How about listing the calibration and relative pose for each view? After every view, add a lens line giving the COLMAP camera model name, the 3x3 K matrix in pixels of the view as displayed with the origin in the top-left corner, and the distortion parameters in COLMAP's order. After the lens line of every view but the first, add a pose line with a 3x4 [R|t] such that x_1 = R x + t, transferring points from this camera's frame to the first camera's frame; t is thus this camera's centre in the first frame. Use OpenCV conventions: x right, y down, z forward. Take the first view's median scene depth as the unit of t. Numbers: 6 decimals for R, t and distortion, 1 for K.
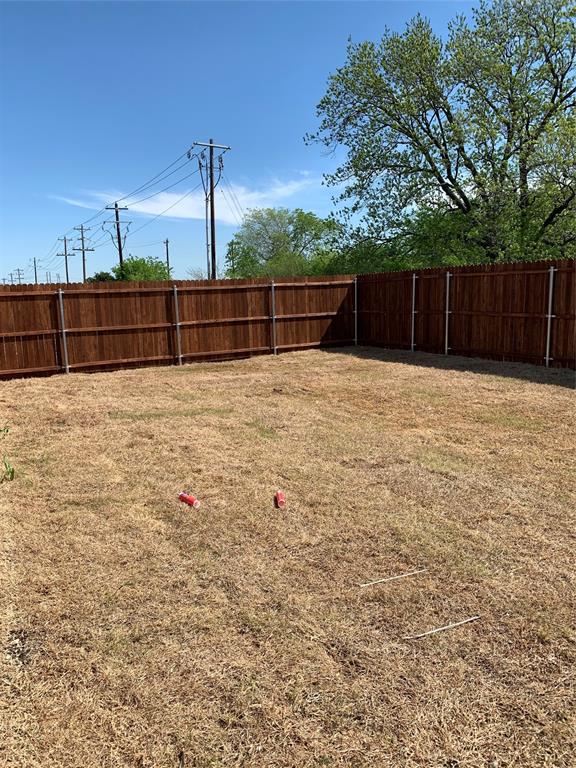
lens RADIAL K [[582.9, 0, 288.0], [0, 582.9, 384.0], [0, 0, 1]] dist [0.004558, -0.007326]
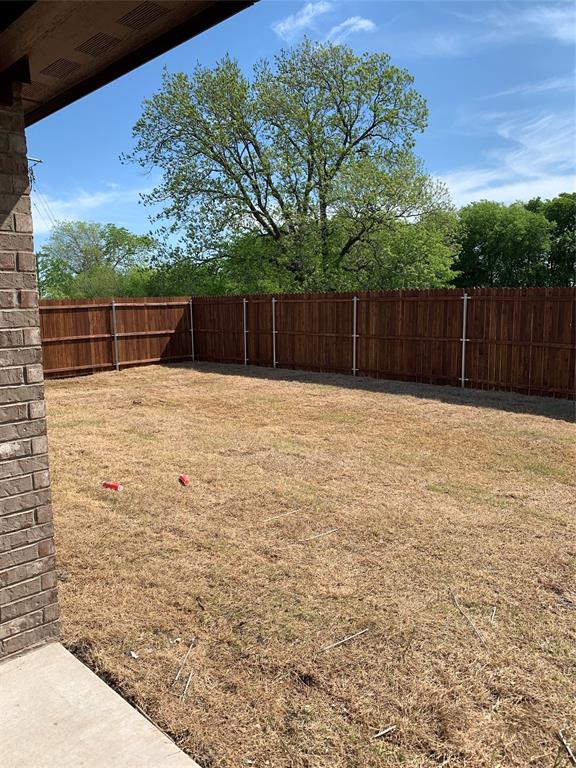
lens RADIAL K [[582.9, 0, 288.0], [0, 582.9, 384.0], [0, 0, 1]] dist [0.004558, -0.007326]
pose [[0.948768, -0.028137, 0.314717, -0.062518], [0.035687, 0.999196, -0.018251, 0.004113], [-0.313951, 0.028547, 0.949010, -0.104947]]
